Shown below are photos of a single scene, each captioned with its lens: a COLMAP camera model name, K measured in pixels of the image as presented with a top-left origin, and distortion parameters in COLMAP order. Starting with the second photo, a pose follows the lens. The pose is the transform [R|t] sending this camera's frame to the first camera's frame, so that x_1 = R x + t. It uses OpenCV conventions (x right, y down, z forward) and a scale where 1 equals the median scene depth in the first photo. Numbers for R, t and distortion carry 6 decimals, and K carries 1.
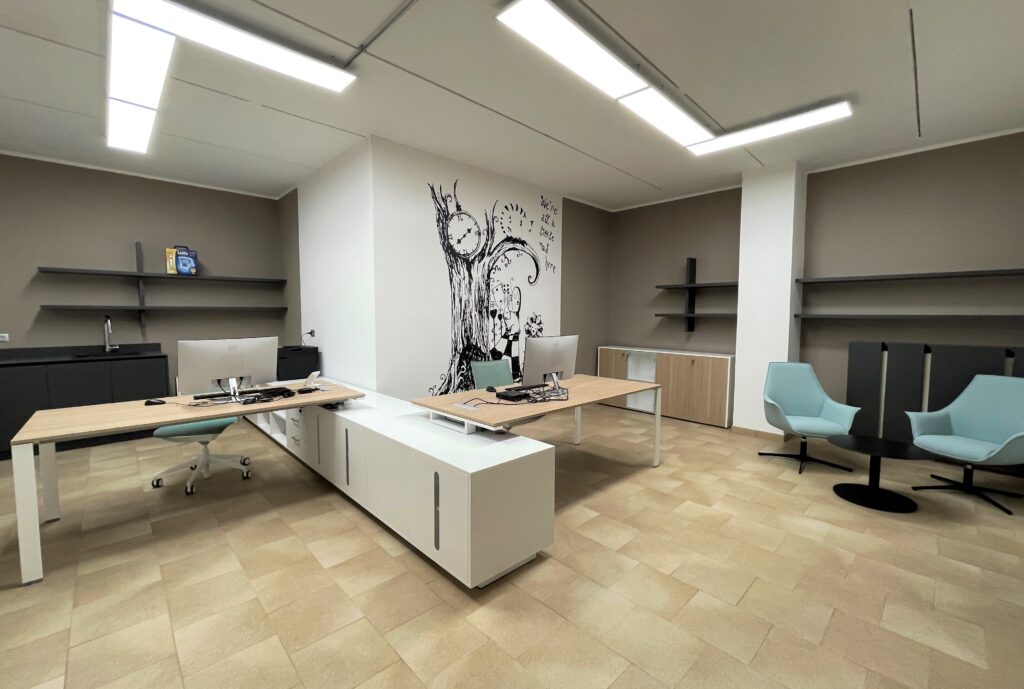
lens RADIAL K [[422.9, 0, 512.0], [0, 422.9, 344.5], [0, 0, 1]] dist [-0.001568, -0.000322]
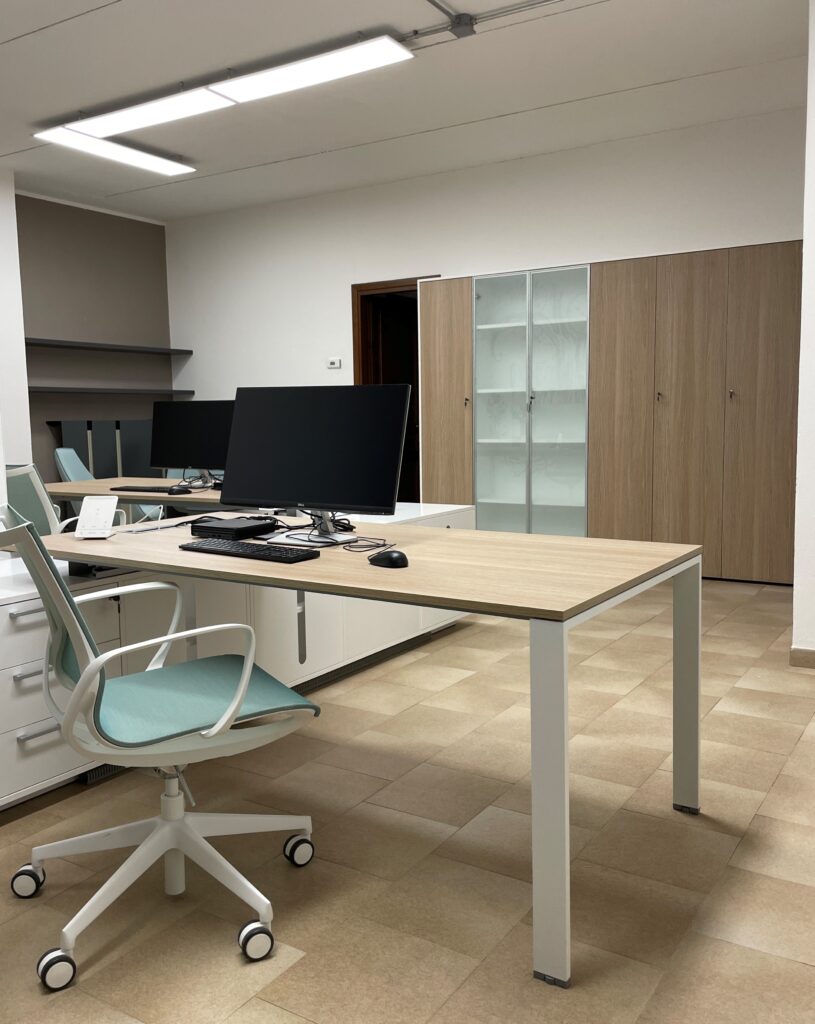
lens RADIAL K [[871.3, 0, 407.5], [0, 871.3, 512.0], [0, 0, 1]] dist [-0.001724, -0.000898]
pose [[-0.236773, -0.104129, 0.965969, -1.683637], [0.080133, 0.988760, 0.126227, 0.015610], [-0.968255, 0.107293, -0.225767, 1.258449]]
